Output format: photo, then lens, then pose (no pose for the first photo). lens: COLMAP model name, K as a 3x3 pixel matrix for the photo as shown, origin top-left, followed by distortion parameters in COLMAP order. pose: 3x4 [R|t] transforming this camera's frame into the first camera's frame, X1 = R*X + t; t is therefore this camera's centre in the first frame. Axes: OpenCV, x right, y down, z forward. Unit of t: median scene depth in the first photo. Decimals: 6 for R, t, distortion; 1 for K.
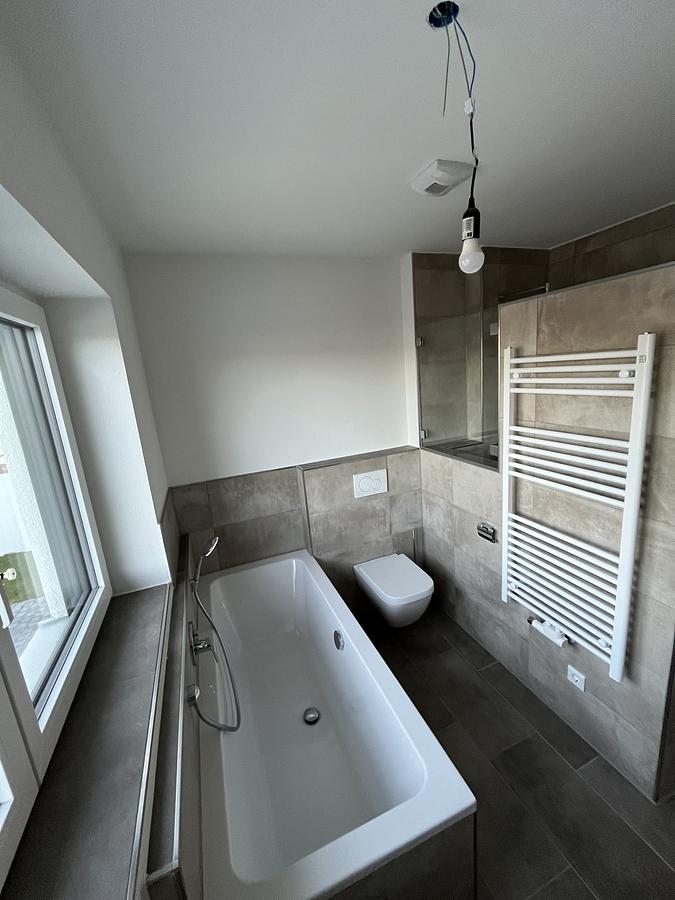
lens RADIAL K [[365.7, 0, 337.4], [0, 365.7, 448.9], [0, 0, 1]] dist [-0.002796, -0.000401]
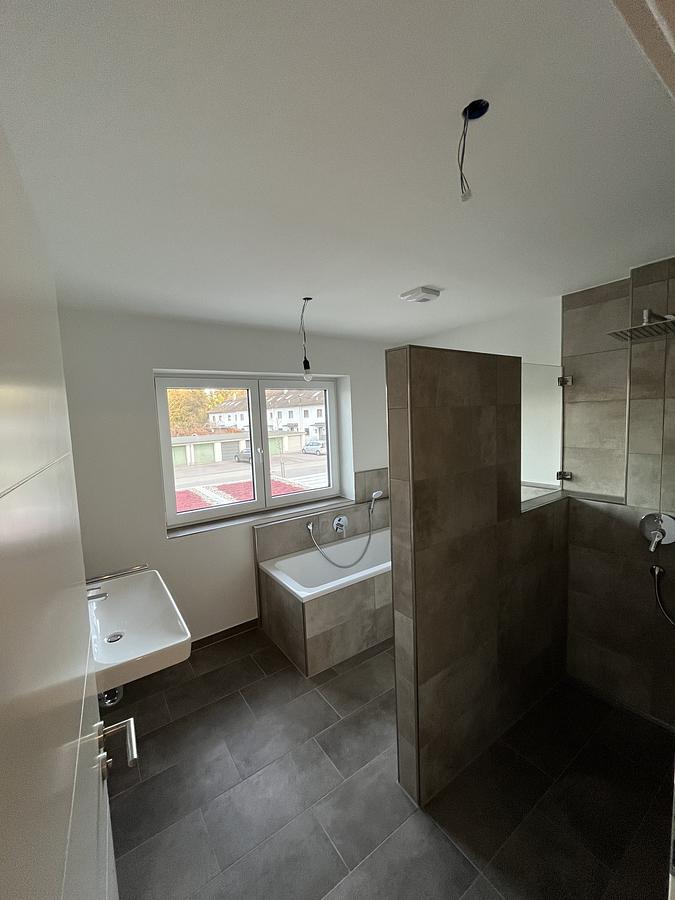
lens RADIAL K [[365.7, 0, 337.4], [0, 365.7, 448.9], [0, 0, 1]] dist [-0.002796, -0.000401]
pose [[0.234003, 0.164319, -0.958249, 1.023725], [-0.186753, 0.974857, 0.121562, -0.117730], [0.954131, 0.150510, 0.258807, 0.188490]]
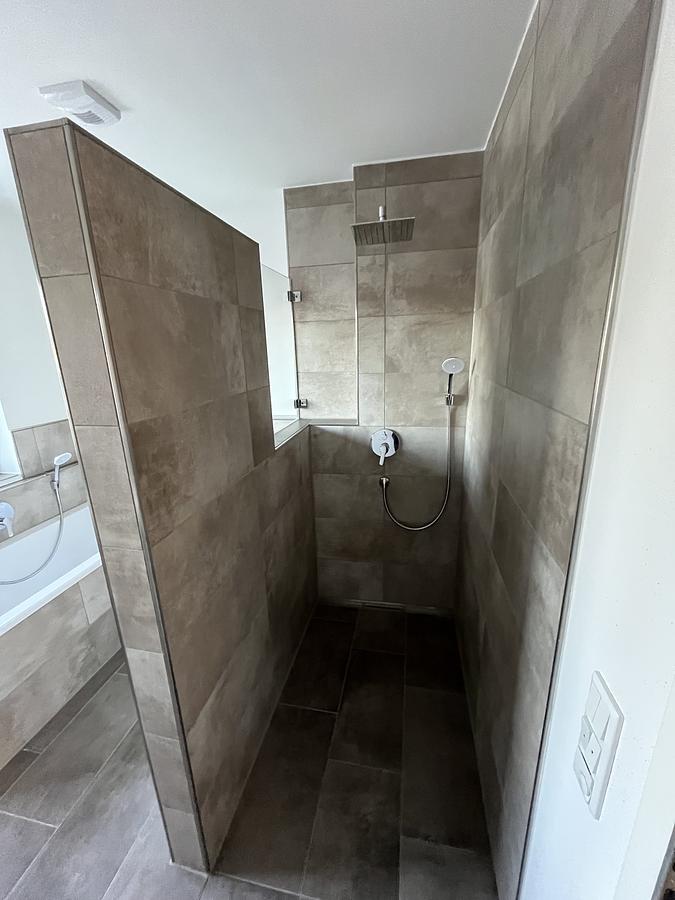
lens RADIAL K [[365.7, 0, 337.4], [0, 365.7, 448.9], [0, 0, 1]] dist [-0.002796, -0.000401]
pose [[0.837660, 0.204878, -0.506310, 0.806580], [-0.159259, 0.978320, 0.132391, -0.067458], [0.522457, -0.030265, 0.852128, 0.294187]]
